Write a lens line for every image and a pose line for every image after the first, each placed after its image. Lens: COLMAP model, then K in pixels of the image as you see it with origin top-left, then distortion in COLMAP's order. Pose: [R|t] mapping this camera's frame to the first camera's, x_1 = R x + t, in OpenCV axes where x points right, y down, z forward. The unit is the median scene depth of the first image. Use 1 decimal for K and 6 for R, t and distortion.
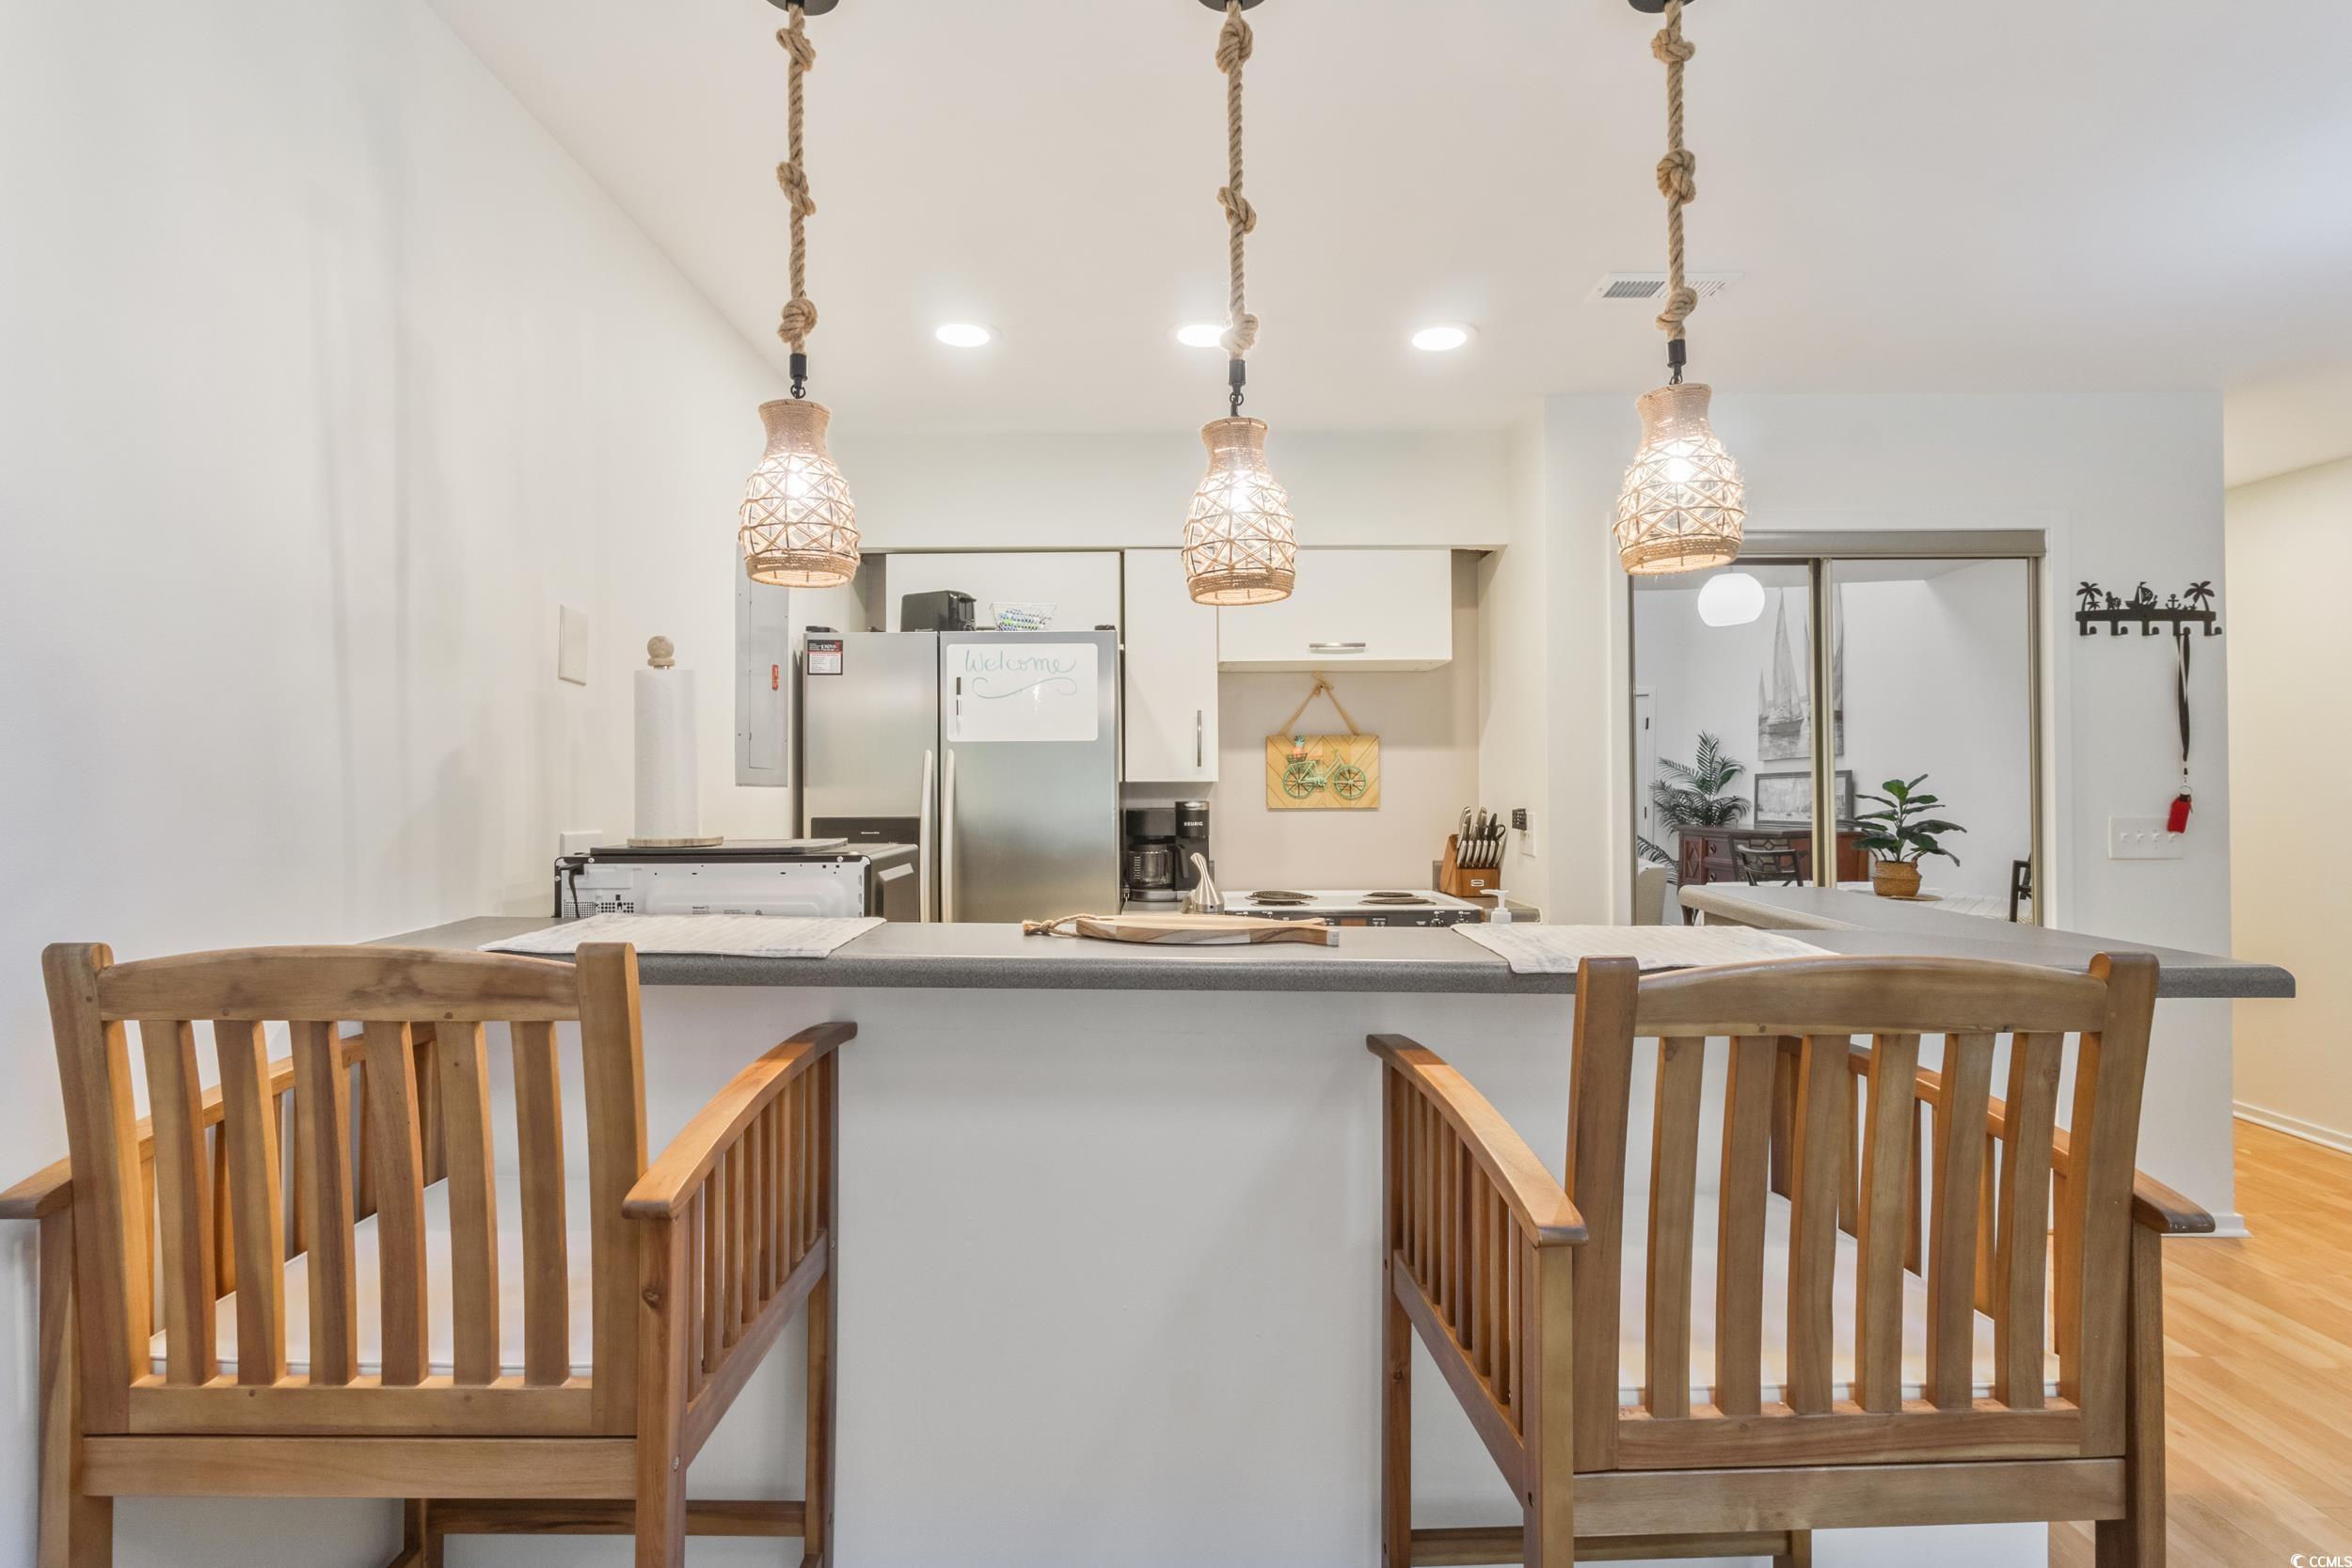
lens RADIAL K [[1106.9, 0, 1182.2], [0, 1106.9, 785.4], [0, 0, 1]] dist [0.002644, -0.000139]
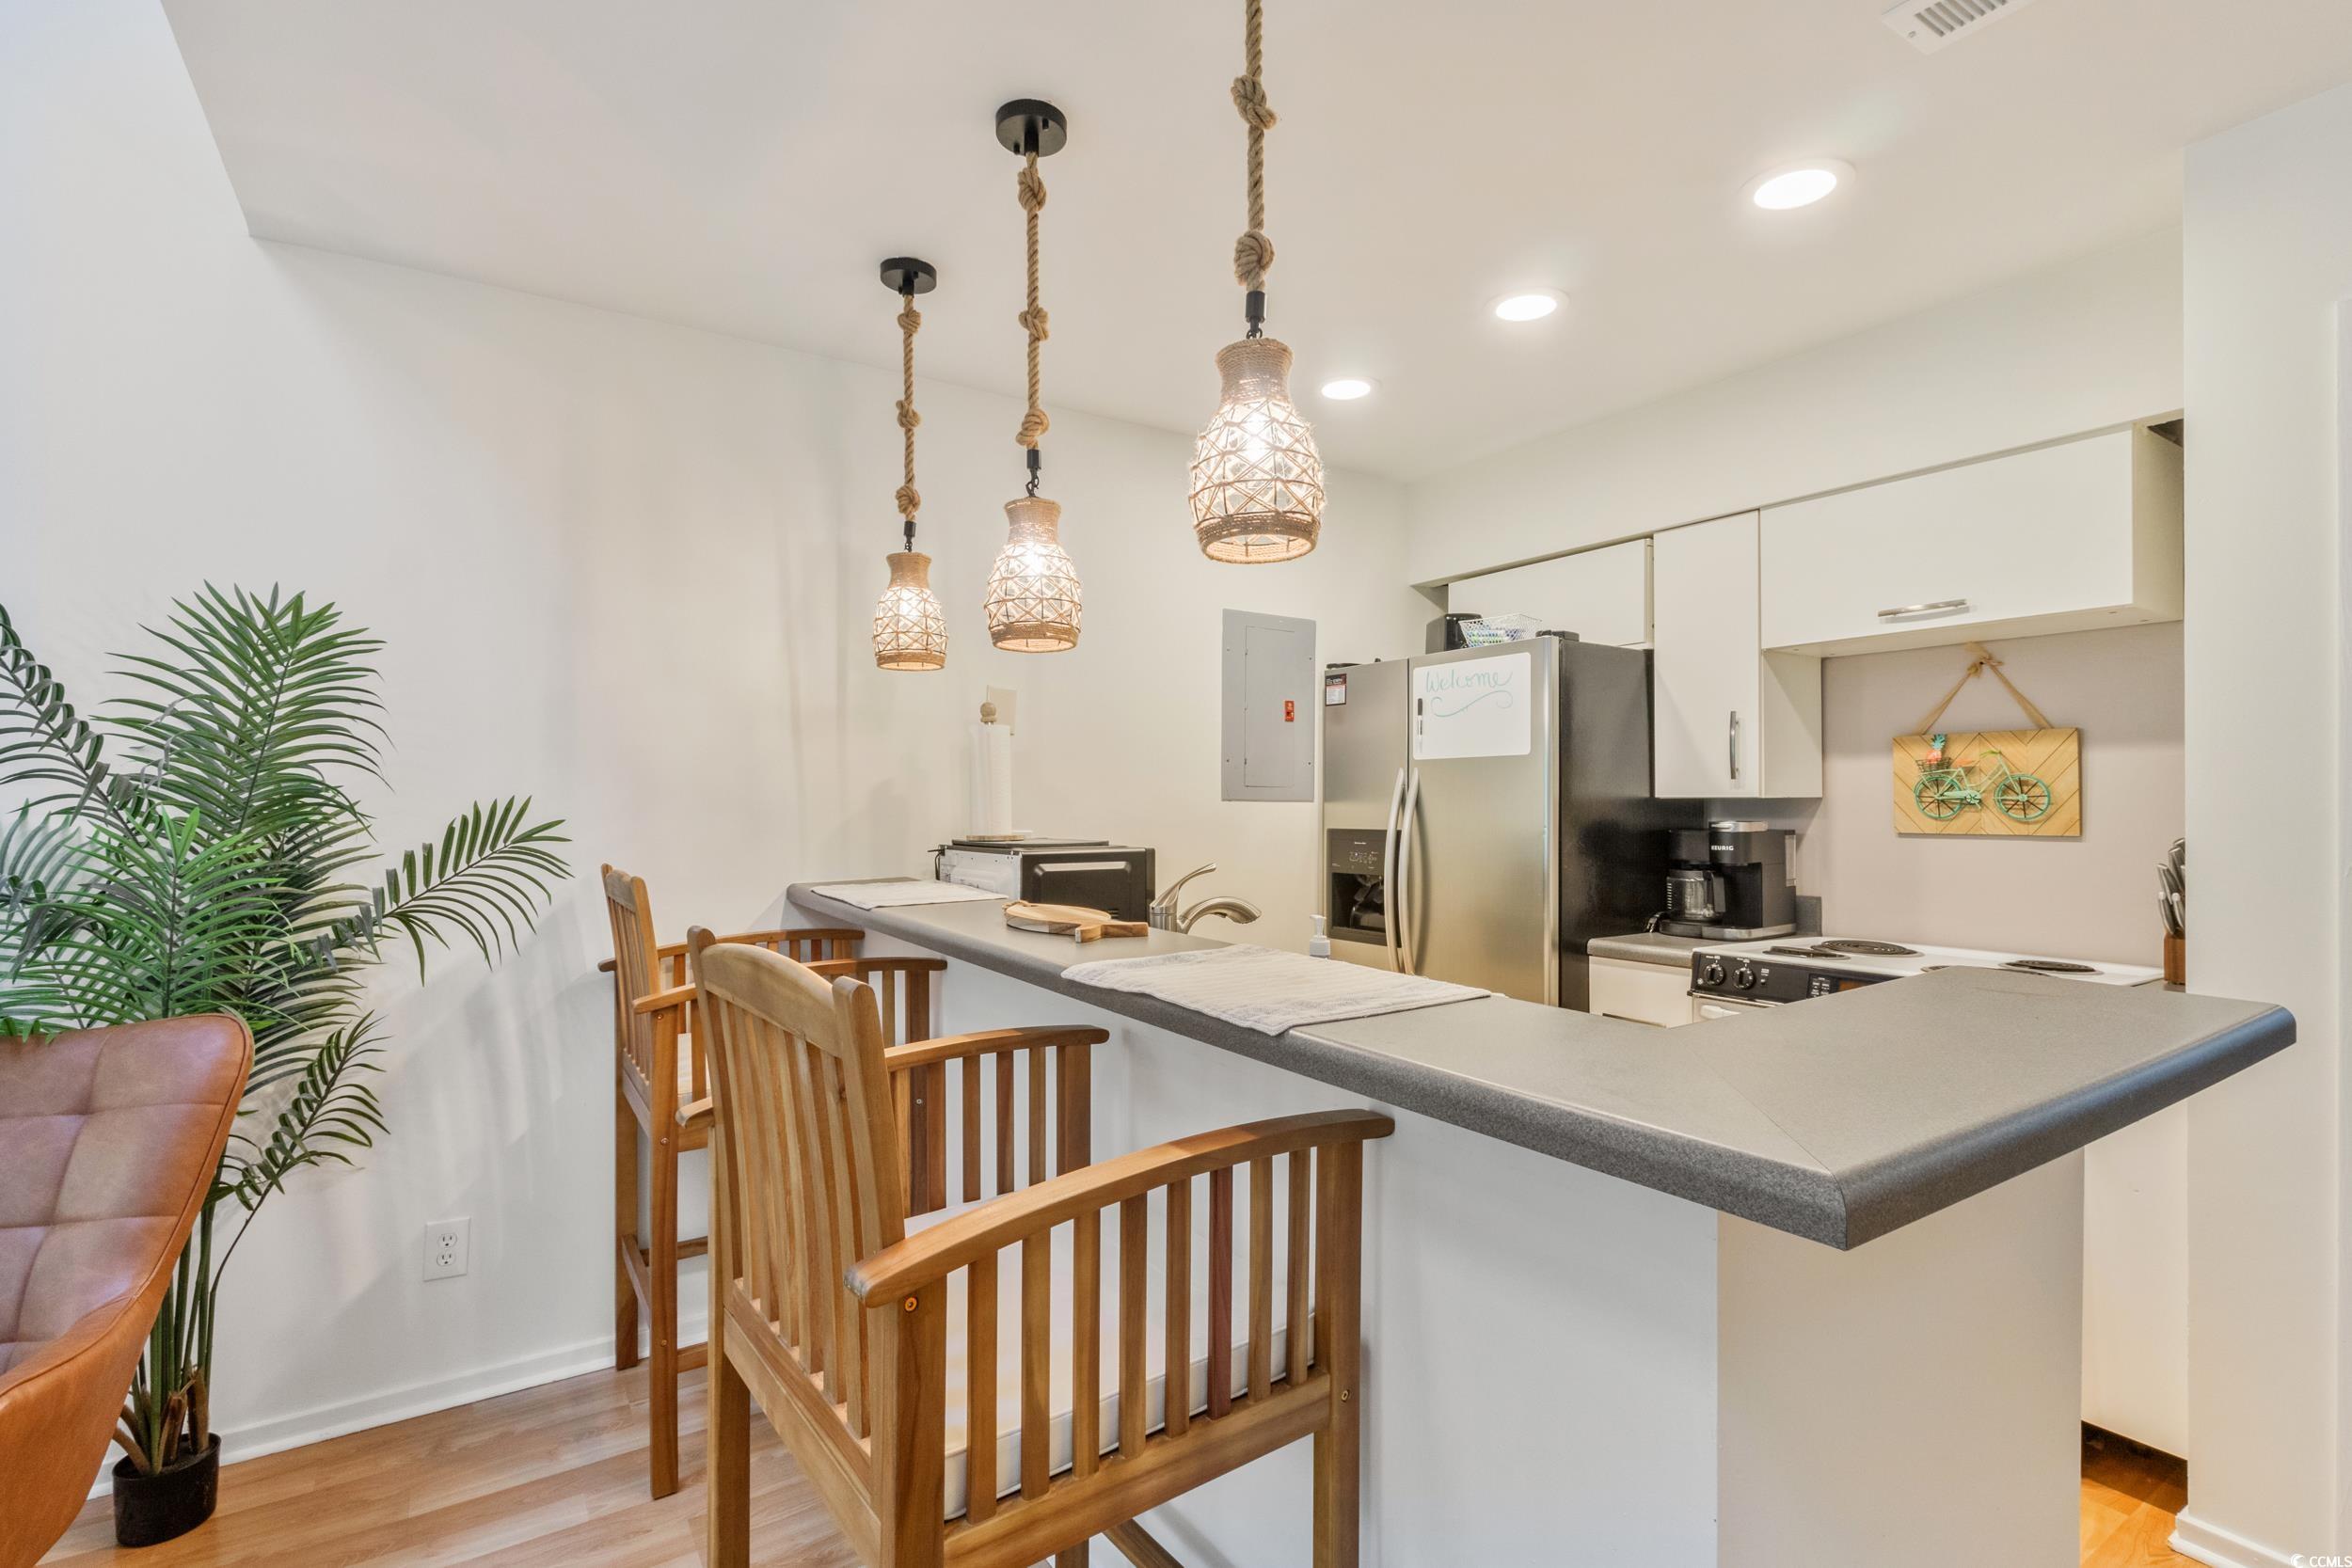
lens RADIAL K [[1106.9, 0, 1178.1], [0, 1106.9, 791.1], [0, 0, 1]] dist [0.002644, -0.000139]
pose [[0.538529, -0.001858, -0.842605, 0.449229], [-0.001154, 0.999995, -0.002942, -0.004654], [0.842606, 0.002557, 0.538524, 0.190273]]
